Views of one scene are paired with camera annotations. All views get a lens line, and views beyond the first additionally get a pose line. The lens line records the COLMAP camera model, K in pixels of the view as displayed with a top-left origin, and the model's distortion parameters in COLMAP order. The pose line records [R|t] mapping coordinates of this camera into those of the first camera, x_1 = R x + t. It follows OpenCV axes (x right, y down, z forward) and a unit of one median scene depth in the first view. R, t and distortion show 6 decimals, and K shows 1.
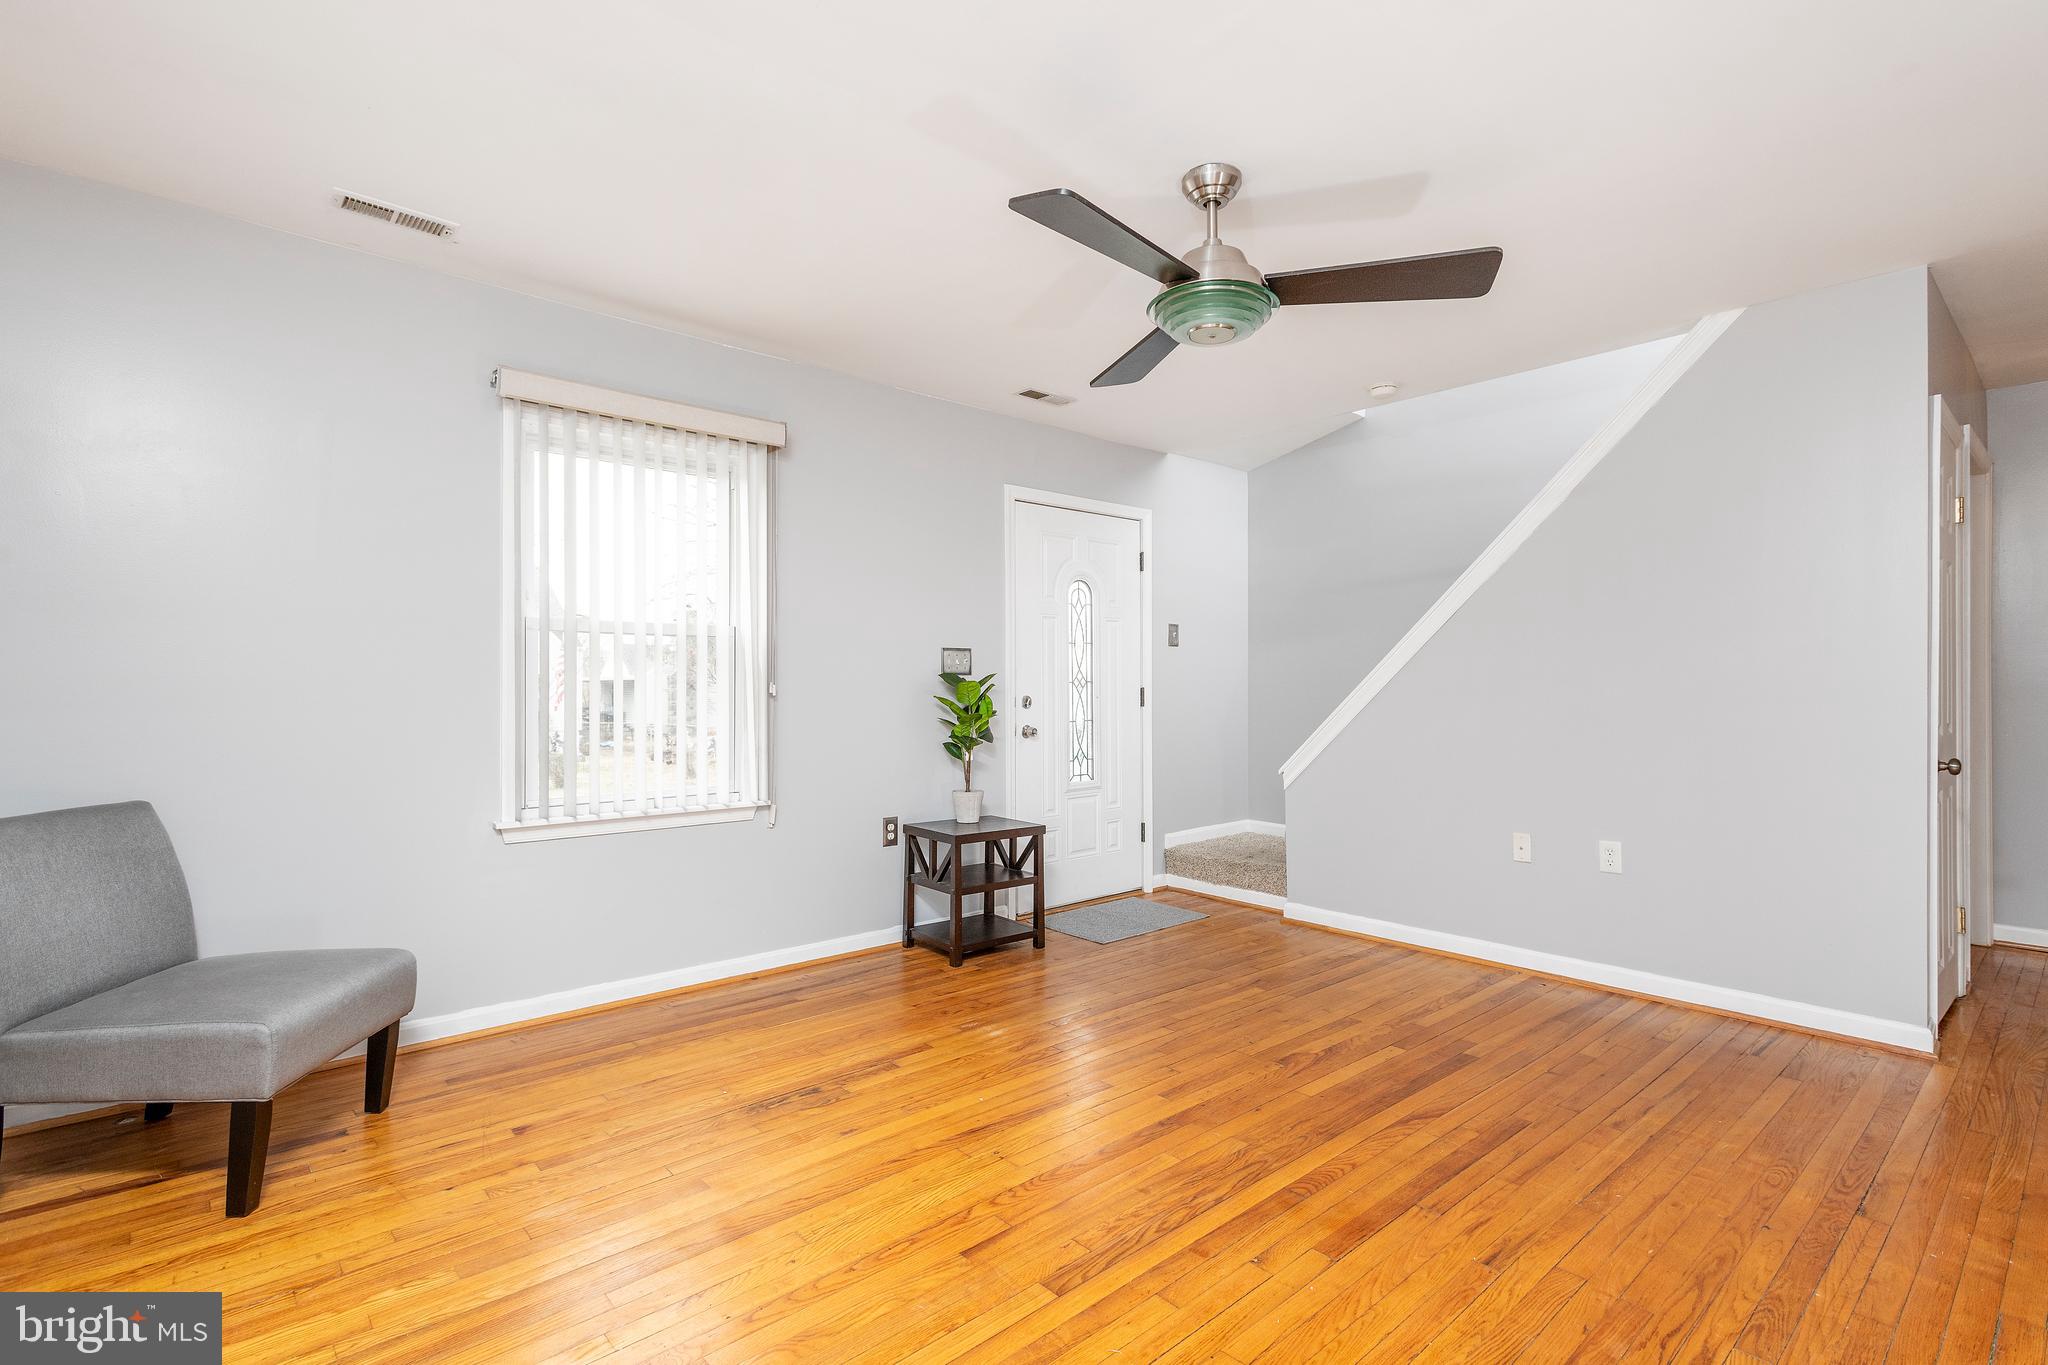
lens RADIAL K [[960.0, 0, 1024.0], [0, 960.0, 682.5], [0, 0, 1]] dist [-0.000297, -0.000319]
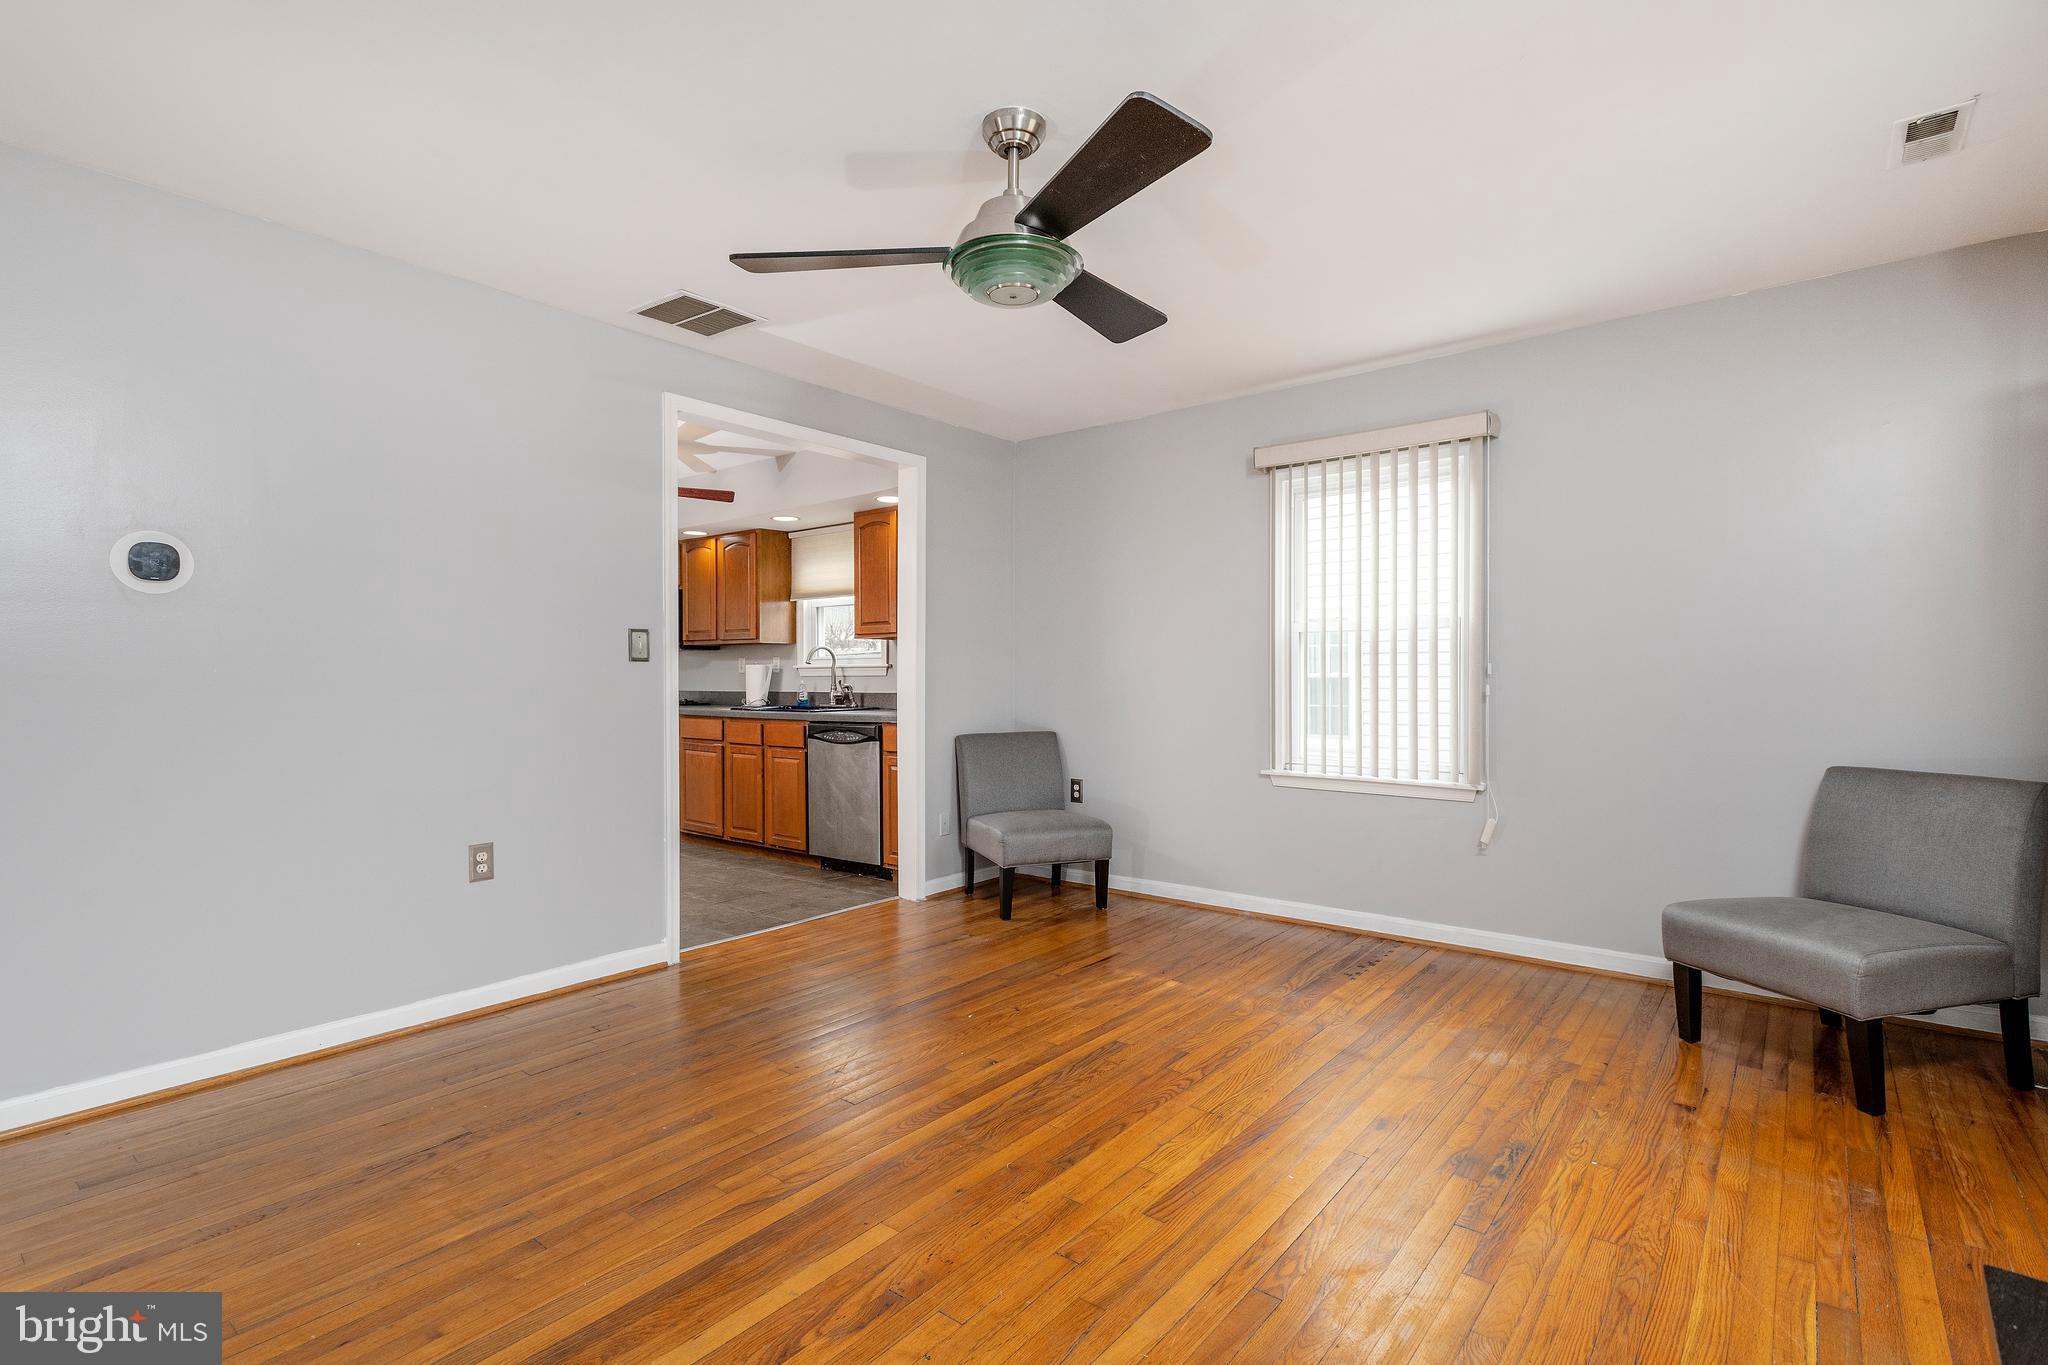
lens RADIAL K [[1050.7, 0, 1024.0], [0, 1050.7, 682.5], [0, 0, 1]] dist [0.010387, 0.000558]
pose [[-0.986185, 0.003841, -0.165606, 0.360718], [0.004490, 0.999984, -0.003547, 0.016695], [0.165589, -0.004242, -0.986186, 2.037065]]
